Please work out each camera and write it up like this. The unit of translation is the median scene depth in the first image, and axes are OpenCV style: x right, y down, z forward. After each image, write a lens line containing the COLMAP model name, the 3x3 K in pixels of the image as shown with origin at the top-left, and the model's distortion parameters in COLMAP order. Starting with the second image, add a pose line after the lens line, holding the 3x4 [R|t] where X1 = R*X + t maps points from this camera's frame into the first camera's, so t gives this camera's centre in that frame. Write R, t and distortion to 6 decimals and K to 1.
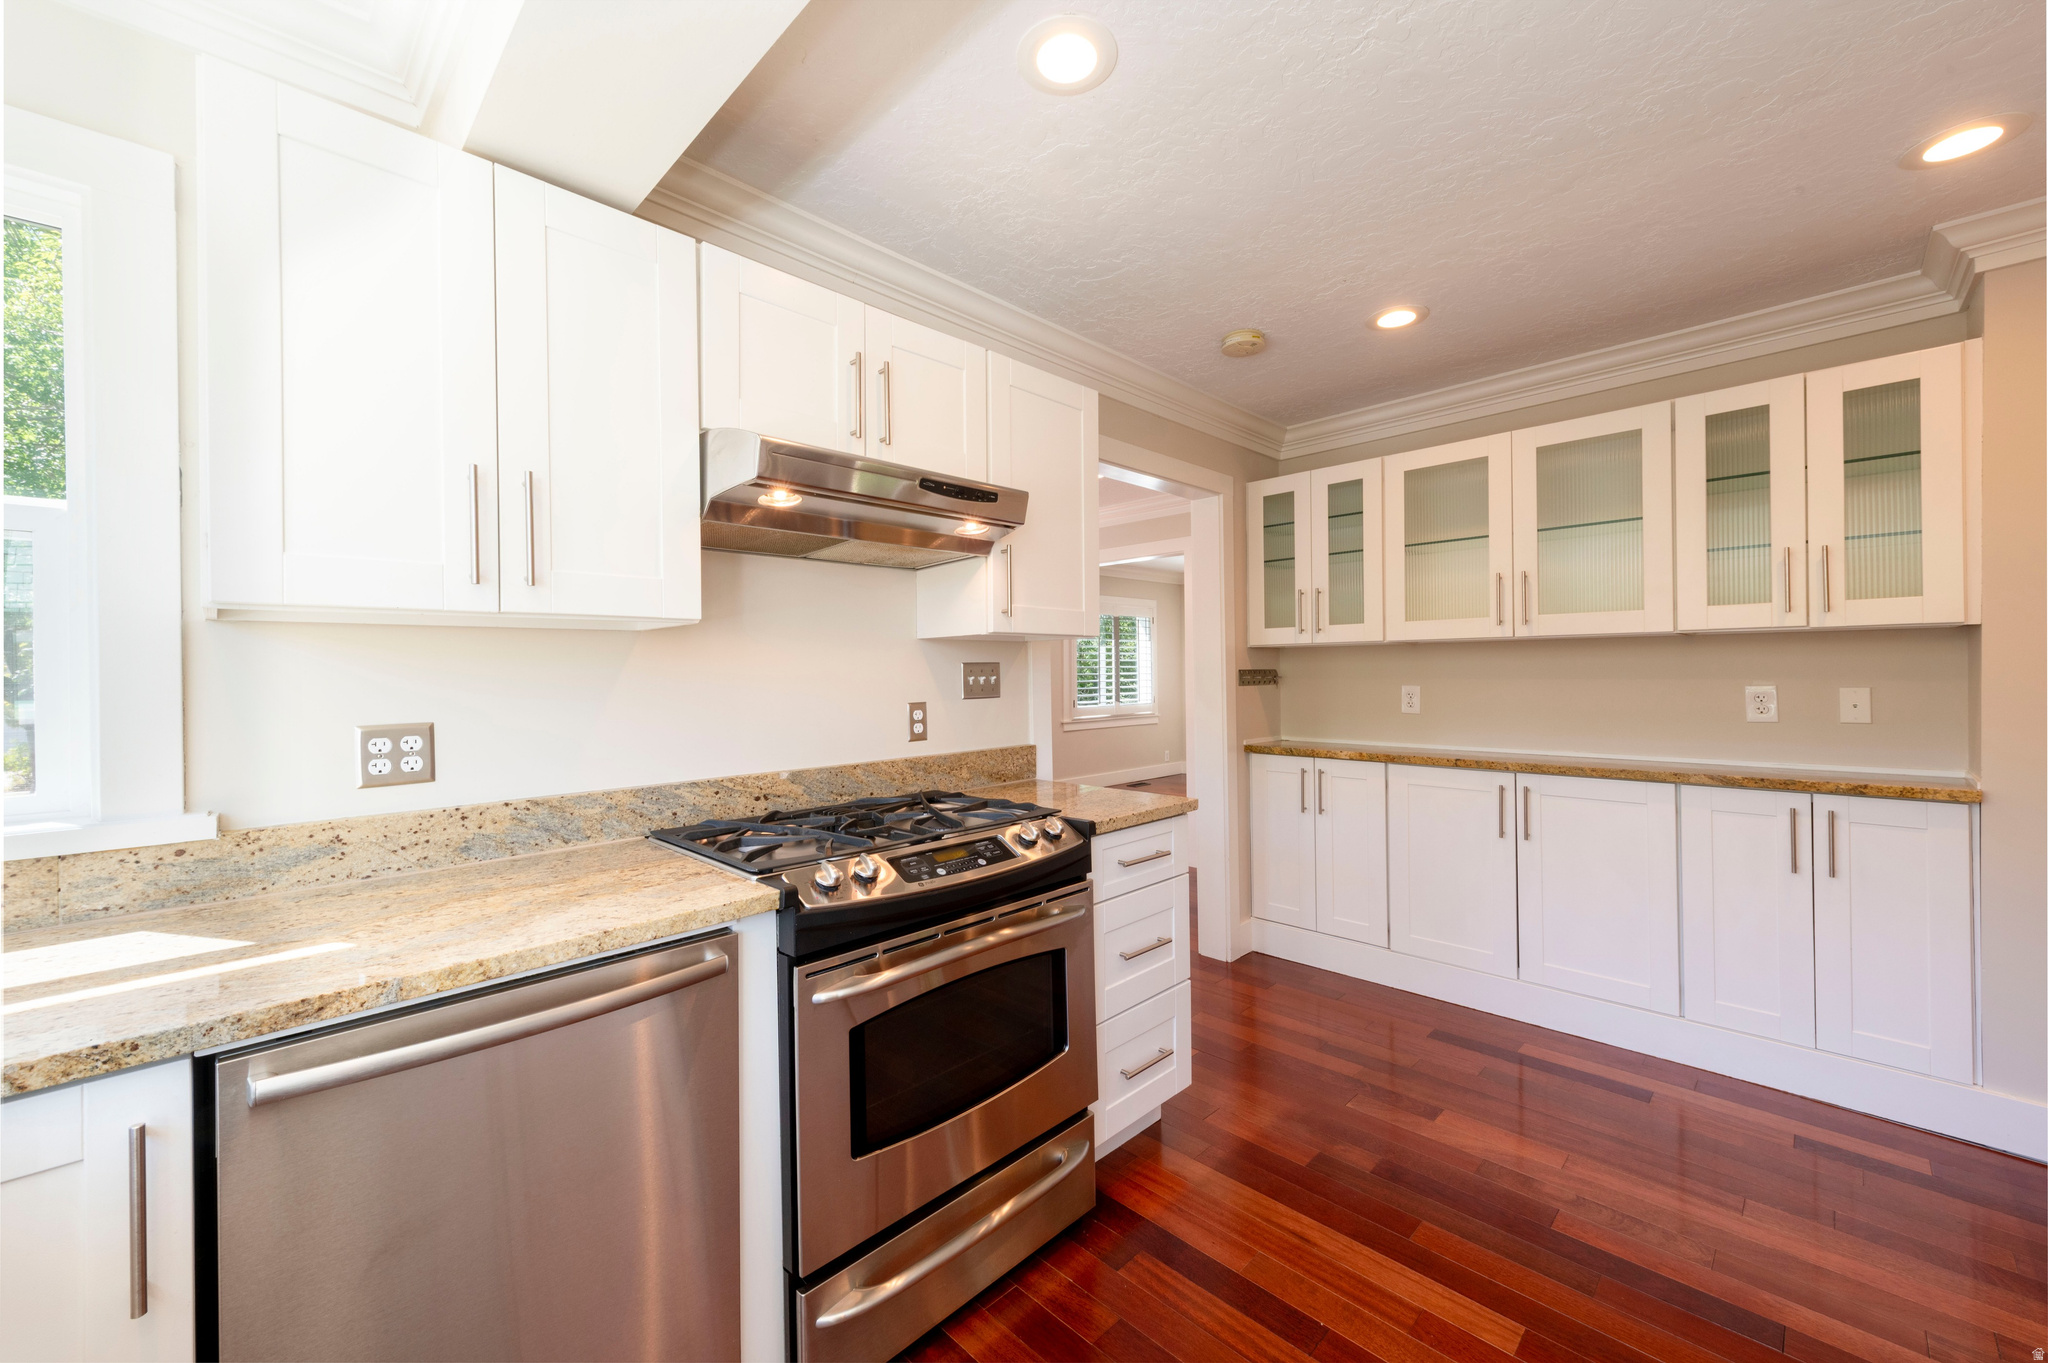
lens RADIAL K [[796.9, 0, 1025.1], [0, 796.9, 673.2], [0, 0, 1]] dist [0.011674, -0.000035]
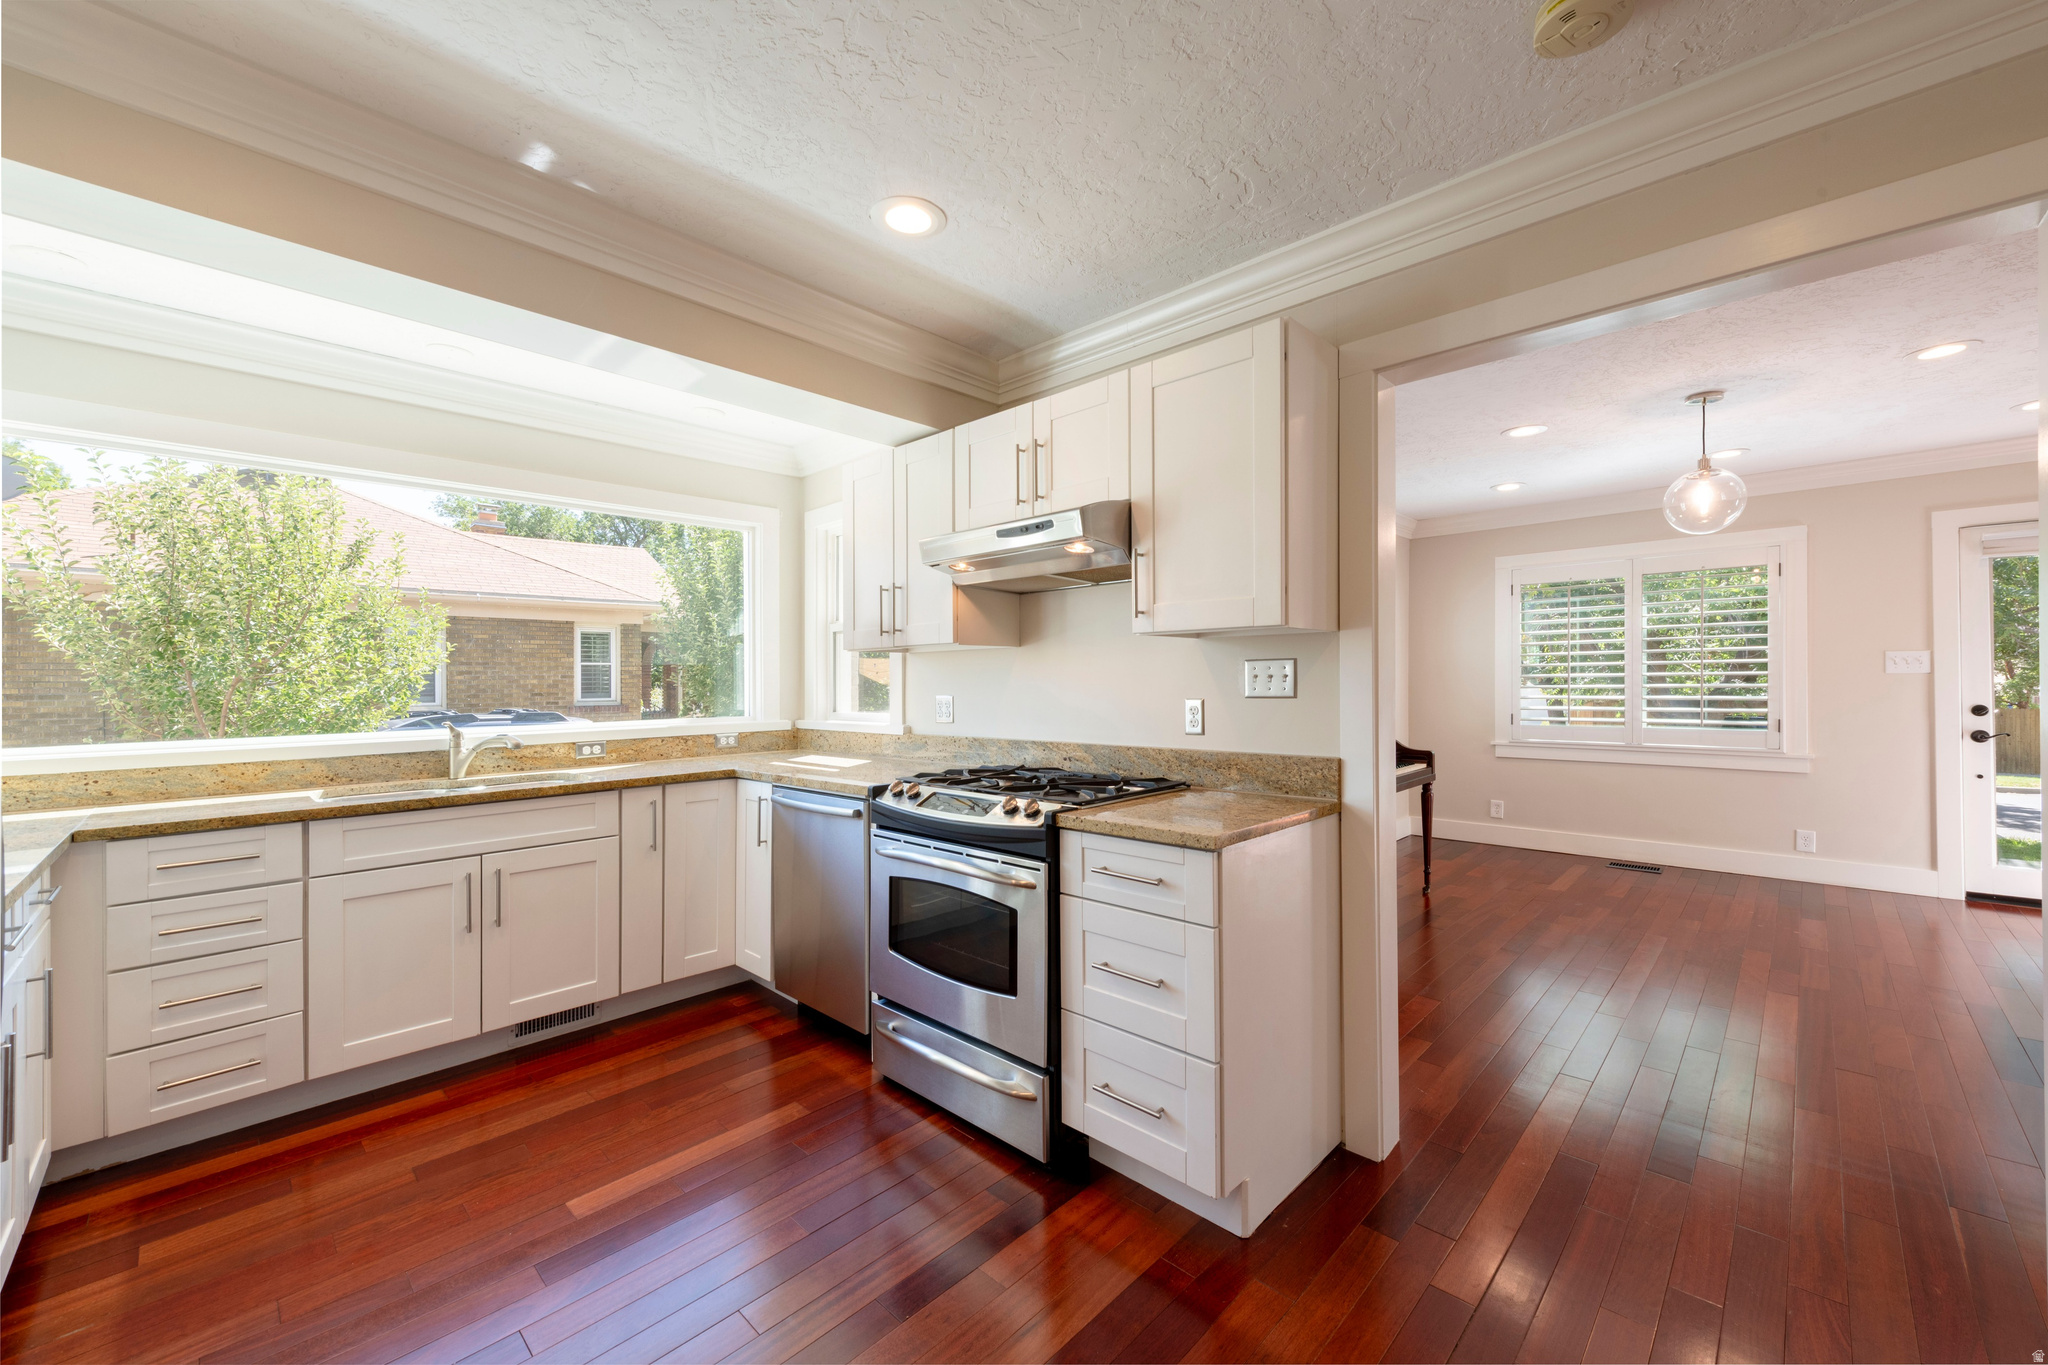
lens RADIAL K [[796.9, 0, 1025.1], [0, 796.9, 674.2], [0, 0, 1]] dist [0.011674, -0.000035]
pose [[0.035060, 0.008238, -0.999351, 1.007772], [0.006843, 0.999941, 0.008483, -0.007292], [0.999362, -0.007136, 0.035001, 0.807910]]
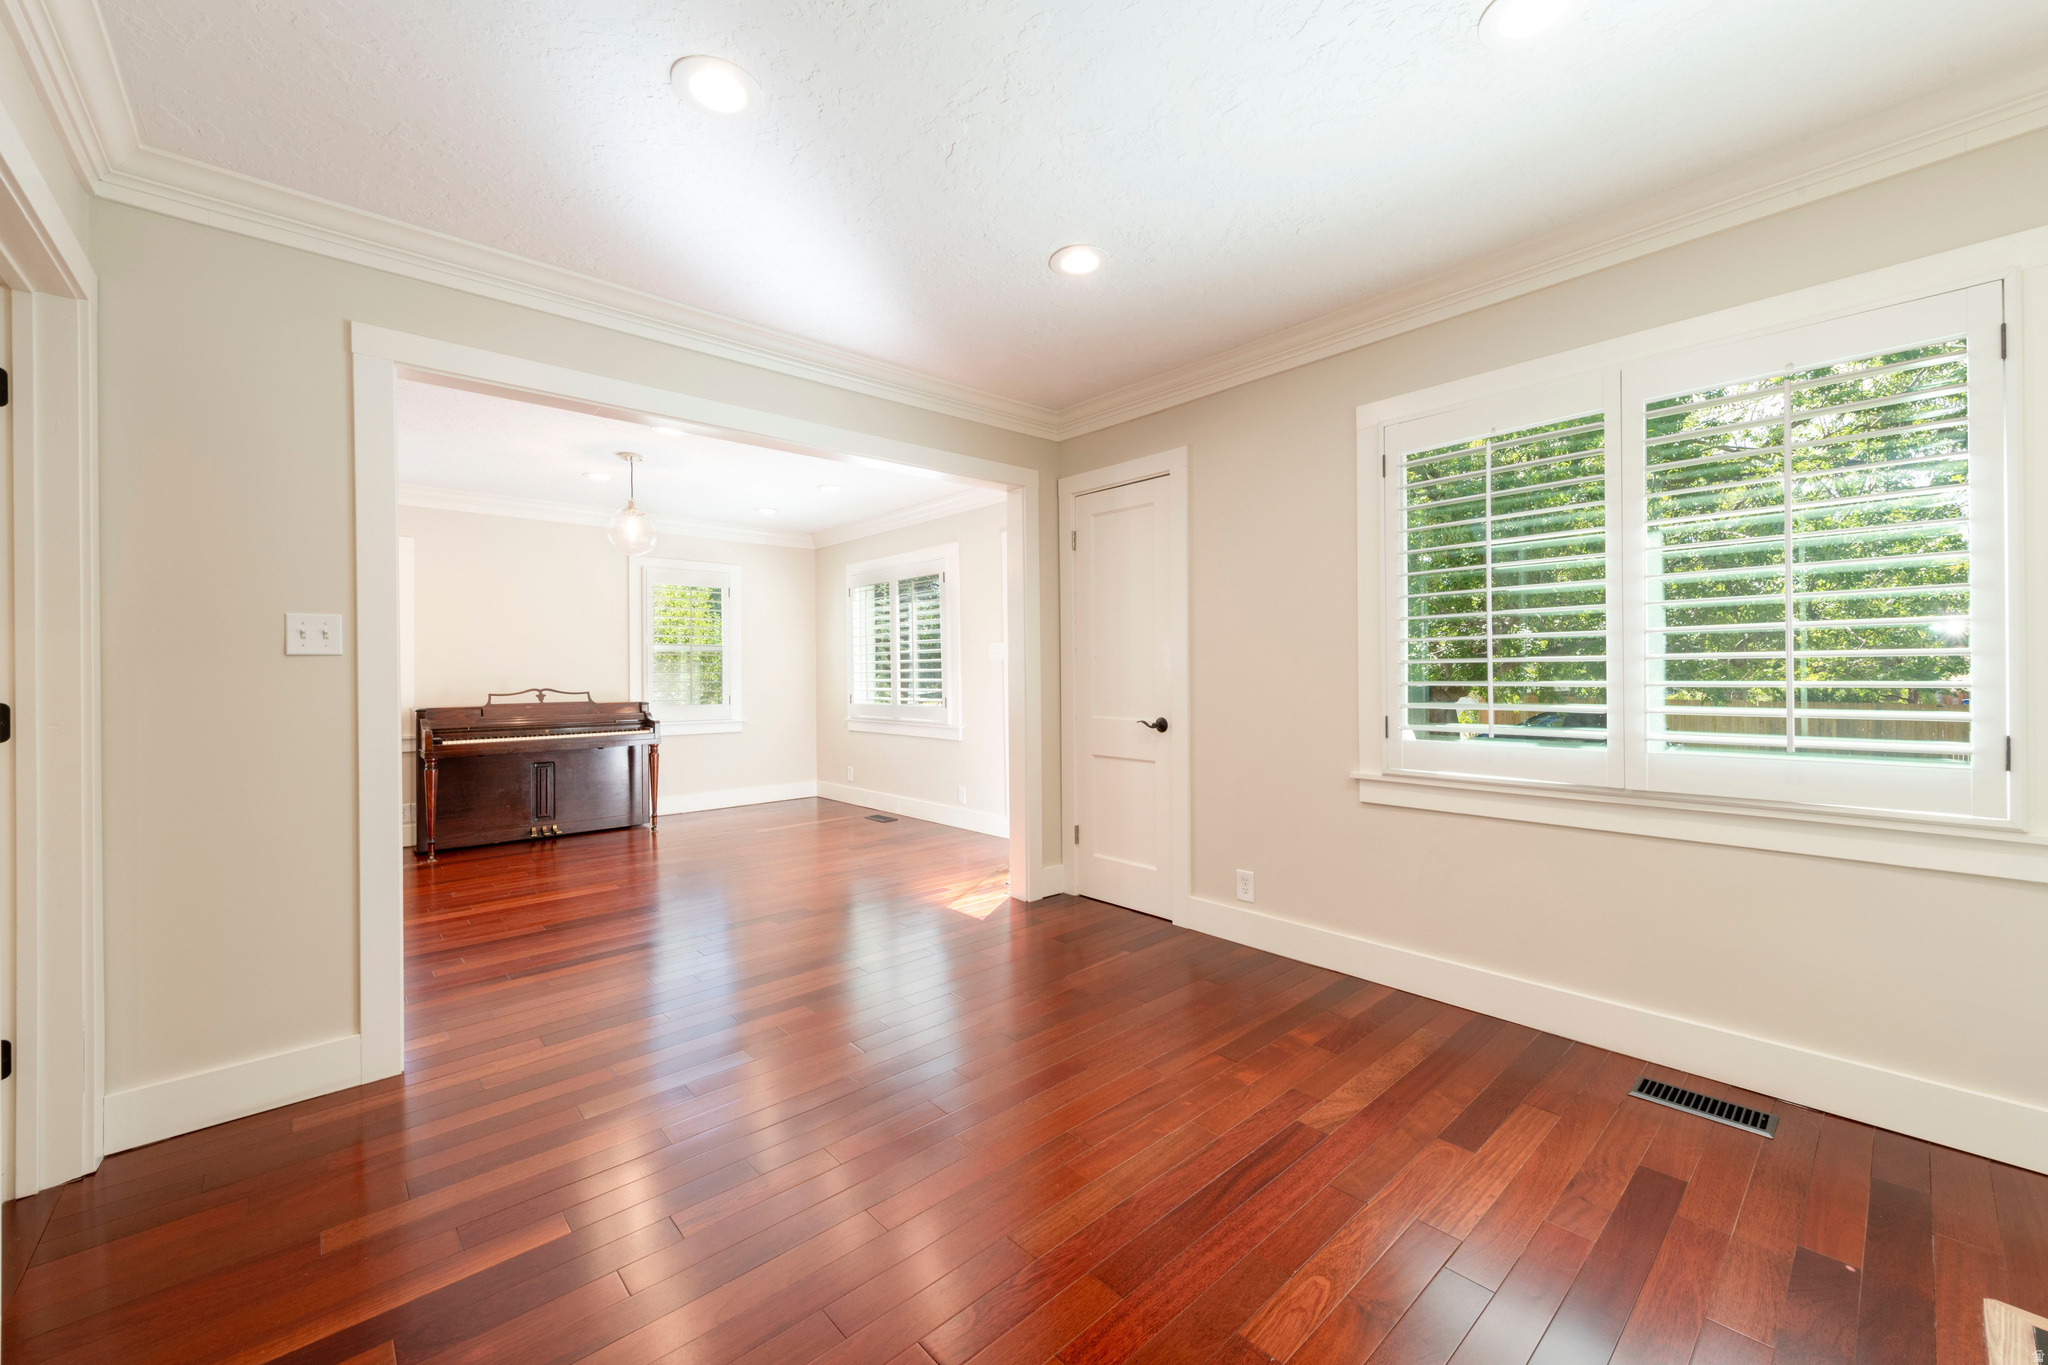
lens RADIAL K [[796.9, 0, 1025.1], [0, 796.9, 674.2], [0, 0, 1]] dist [0.011674, -0.000035]
pose [[-0.049562, 0.014308, -0.998669, 1.174729], [0.002847, 0.999895, 0.014184, 0.003670], [0.998767, -0.002140, -0.049598, 1.561407]]
